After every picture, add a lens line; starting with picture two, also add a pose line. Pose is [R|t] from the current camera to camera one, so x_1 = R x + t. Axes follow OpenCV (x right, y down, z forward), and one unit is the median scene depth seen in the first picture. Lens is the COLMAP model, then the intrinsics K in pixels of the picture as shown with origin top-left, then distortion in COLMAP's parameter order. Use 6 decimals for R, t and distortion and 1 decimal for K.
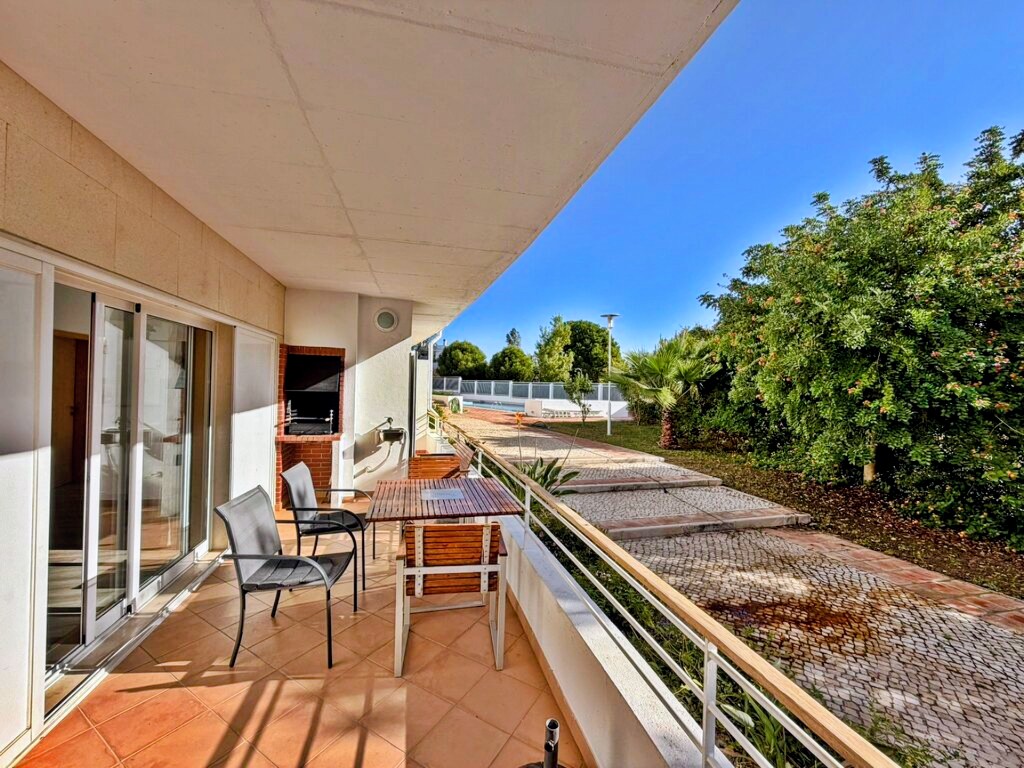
lens RADIAL K [[409.2, 0, 509.6], [0, 409.2, 383.5], [0, 0, 1]] dist [-0.000173, 0.000120]
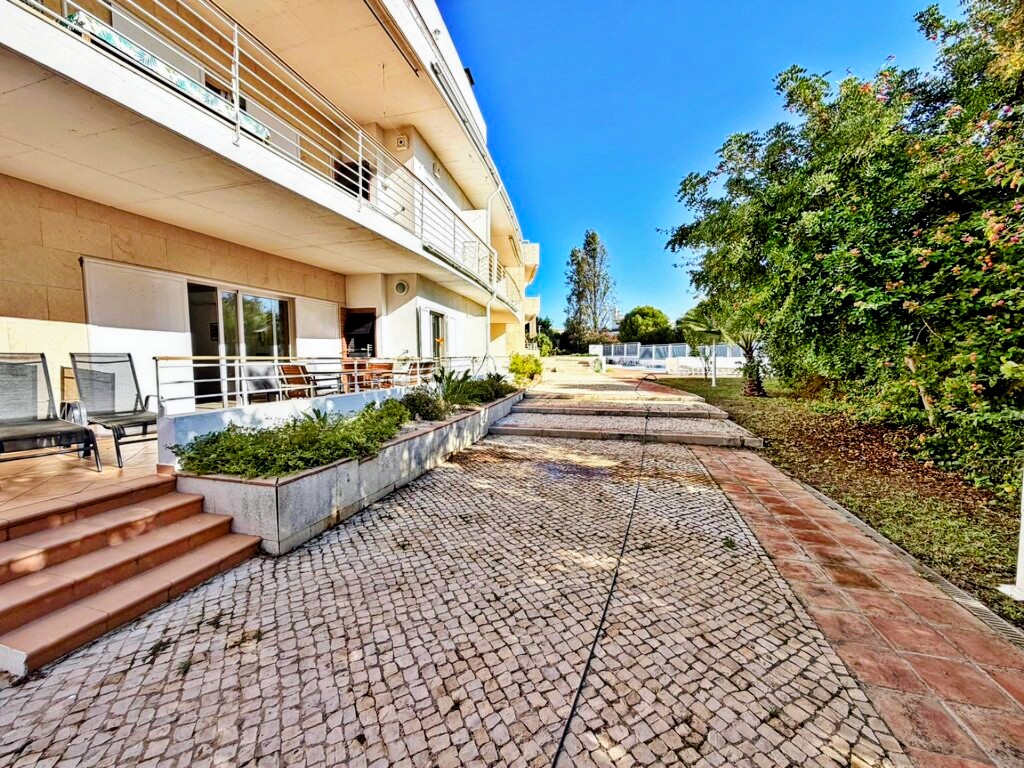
lens RADIAL K [[409.2, 0, 509.6], [0, 409.2, 383.5], [0, 0, 1]] dist [-0.000173, 0.000120]
pose [[0.868009, 0.002100, -0.496545, 0.716349], [0.031136, 0.997793, 0.058648, 0.113479], [0.495572, -0.066368, 0.866027, -0.152465]]
